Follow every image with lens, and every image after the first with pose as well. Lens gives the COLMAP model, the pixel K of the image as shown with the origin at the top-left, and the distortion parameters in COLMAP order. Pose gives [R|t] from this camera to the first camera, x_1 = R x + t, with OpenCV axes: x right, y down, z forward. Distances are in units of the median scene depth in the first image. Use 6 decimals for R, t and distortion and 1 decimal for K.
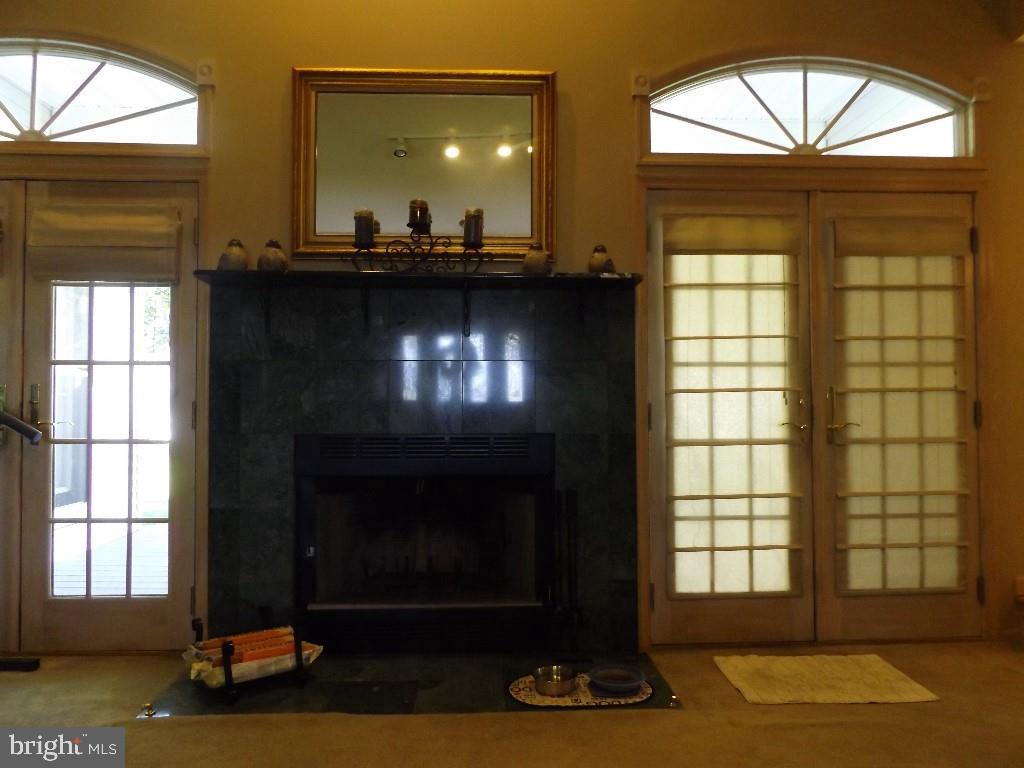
lens RADIAL K [[761.5, 0, 506.9], [0, 761.5, 379.6], [0, 0, 1]] dist [-0.004895, -0.008045]
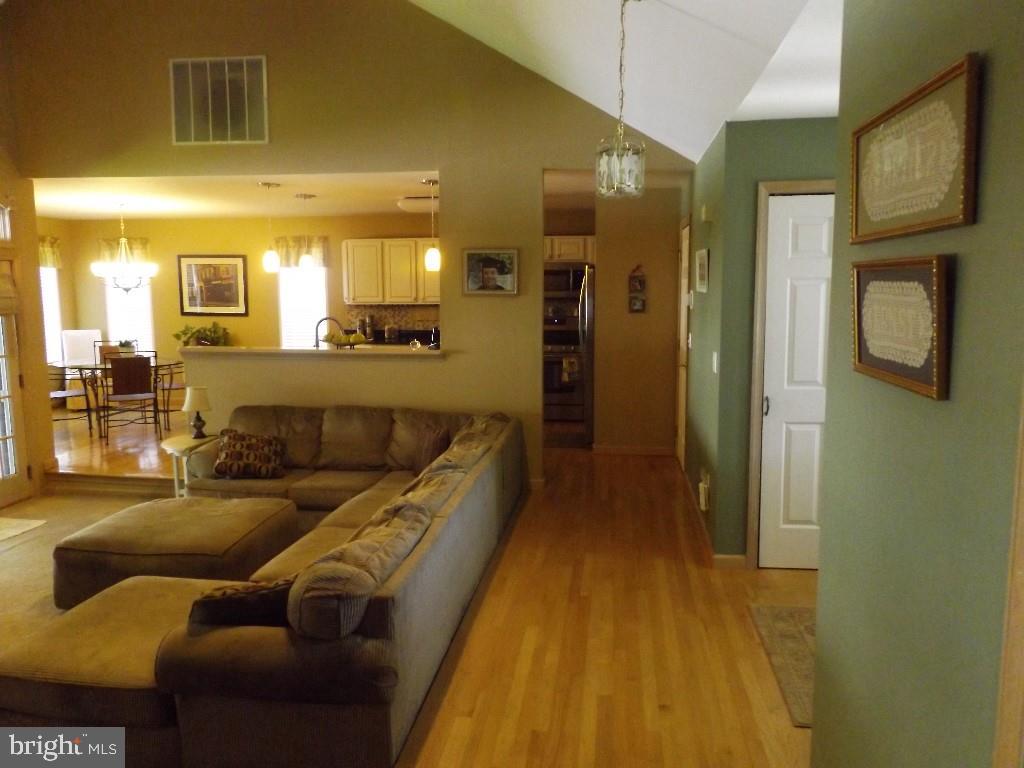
lens RADIAL K [[761.5, 0, 509.9], [0, 761.5, 389.4], [0, 0, 1]] dist [-0.004895, -0.008045]
pose [[0.181700, -0.130479, 0.974659, -1.036782], [-0.025576, 0.990196, 0.137327, -0.232284], [-0.983021, -0.049880, 0.176582, -0.544508]]
